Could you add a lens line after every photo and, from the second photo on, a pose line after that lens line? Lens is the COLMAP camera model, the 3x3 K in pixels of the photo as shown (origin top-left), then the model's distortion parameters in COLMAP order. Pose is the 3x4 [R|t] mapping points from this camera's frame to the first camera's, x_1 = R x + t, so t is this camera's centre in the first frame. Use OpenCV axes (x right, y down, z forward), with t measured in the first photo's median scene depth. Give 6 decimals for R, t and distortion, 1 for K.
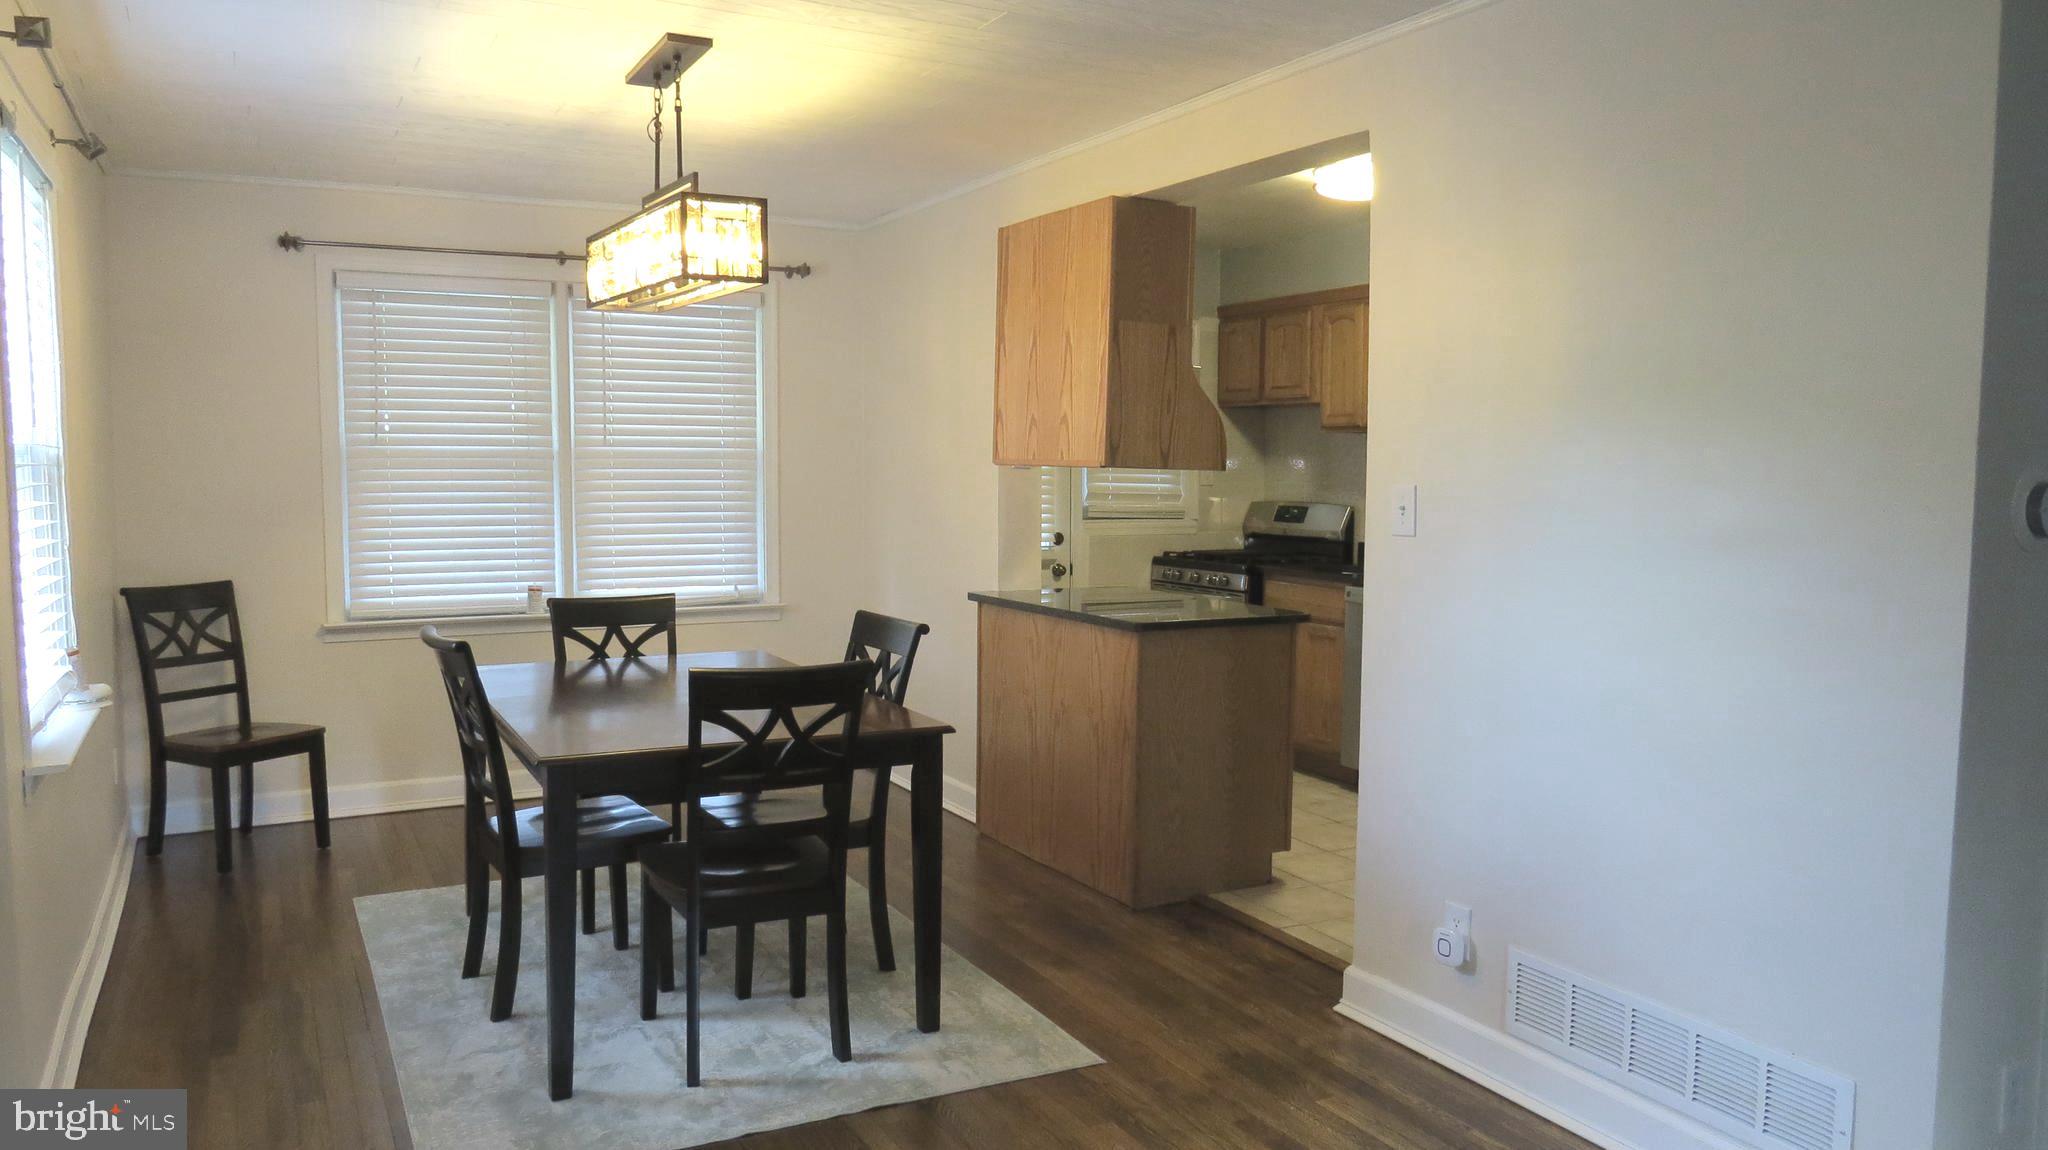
lens RADIAL K [[1471.0, 0, 1022.9], [0, 1471.0, 564.9], [0, 0, 1]] dist [-0.015028, 0.001406]
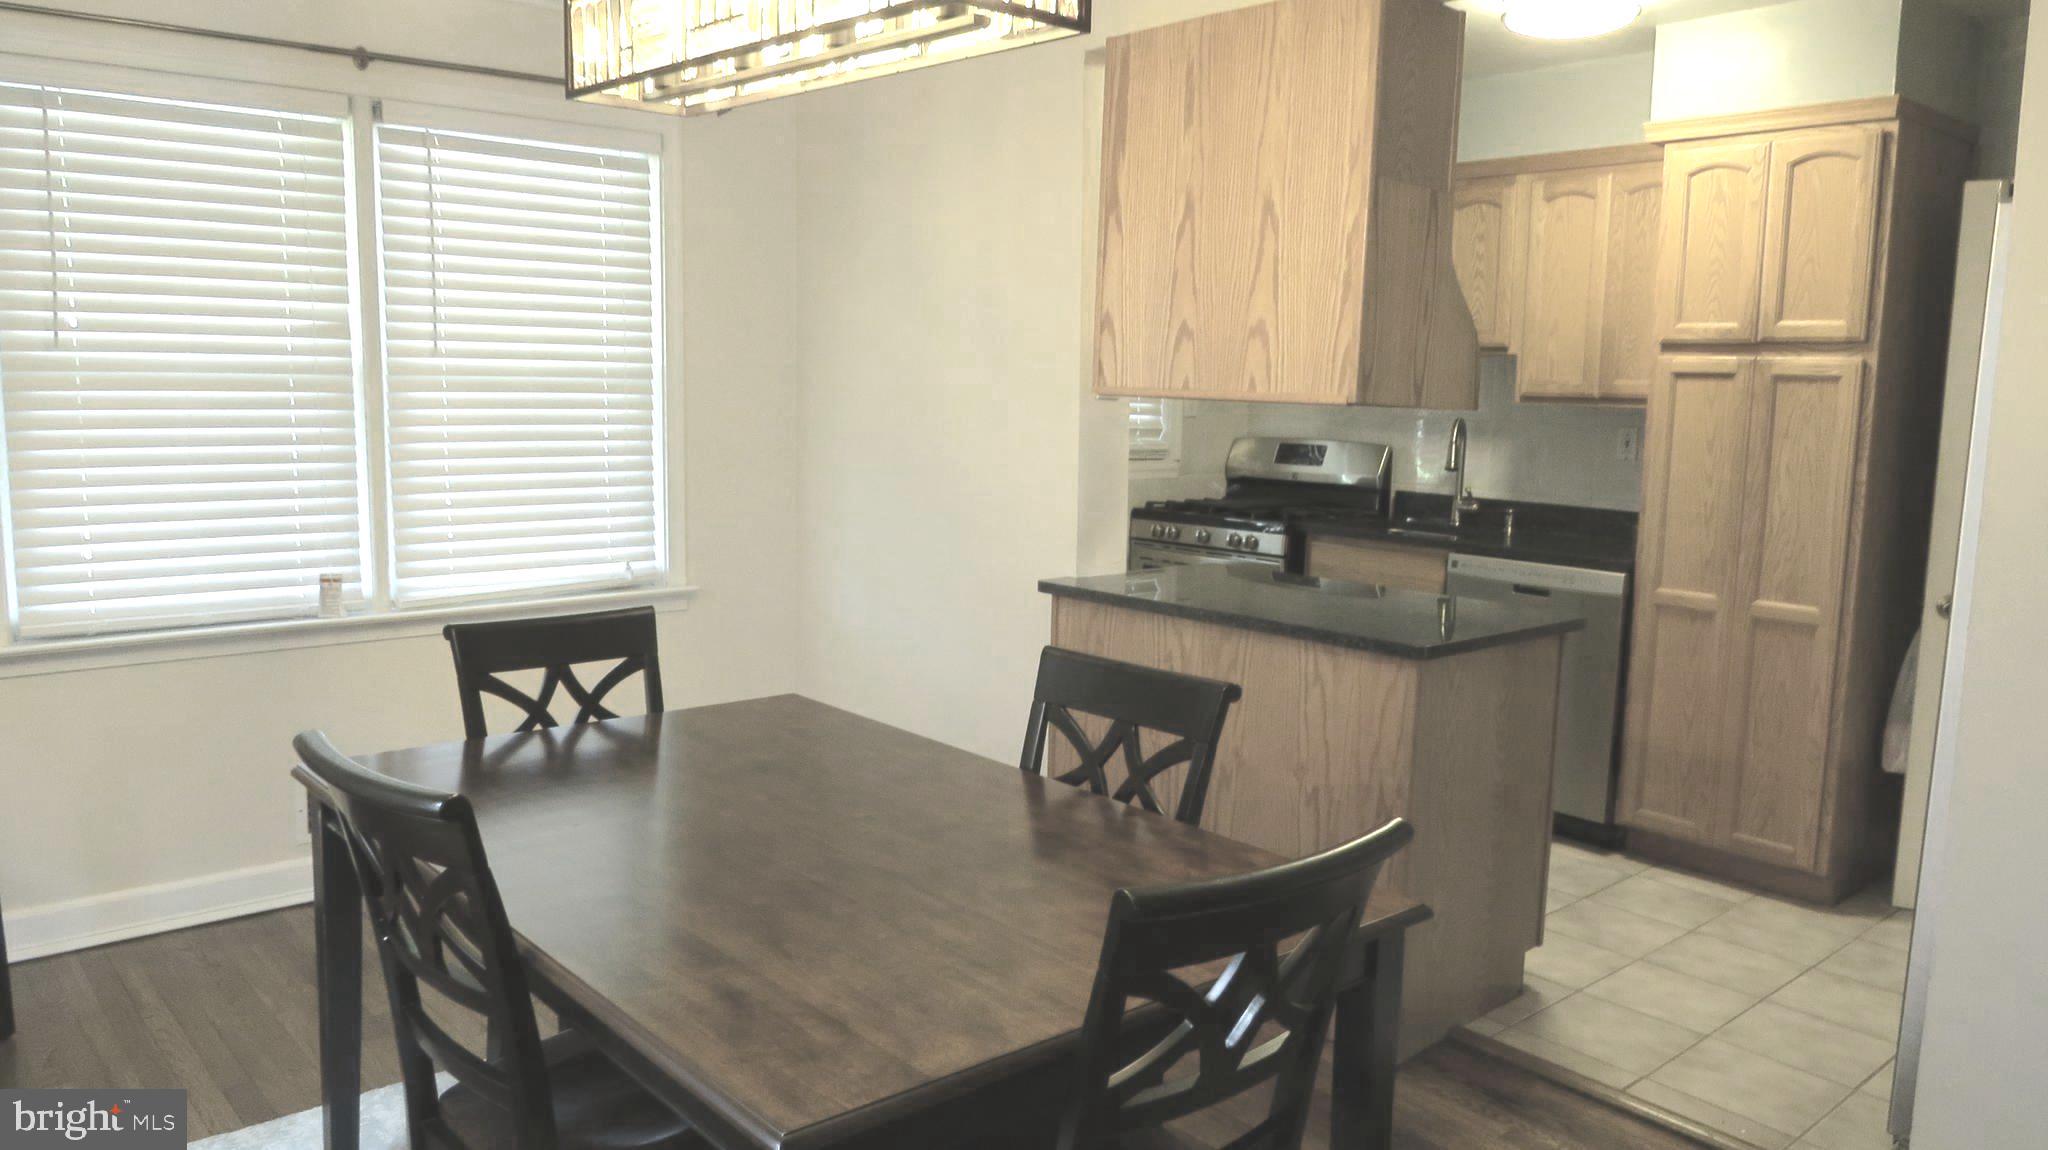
lens RADIAL K [[1471.0, 0, 1020.6], [0, 1471.0, 573.2], [0, 0, 1]] dist [-0.015028, 0.001406]
pose [[0.974863, -0.016799, 0.222171, -0.222128], [0.002821, 0.998004, 0.063082, -0.031842], [-0.222787, -0.060870, 0.972965, 0.377542]]
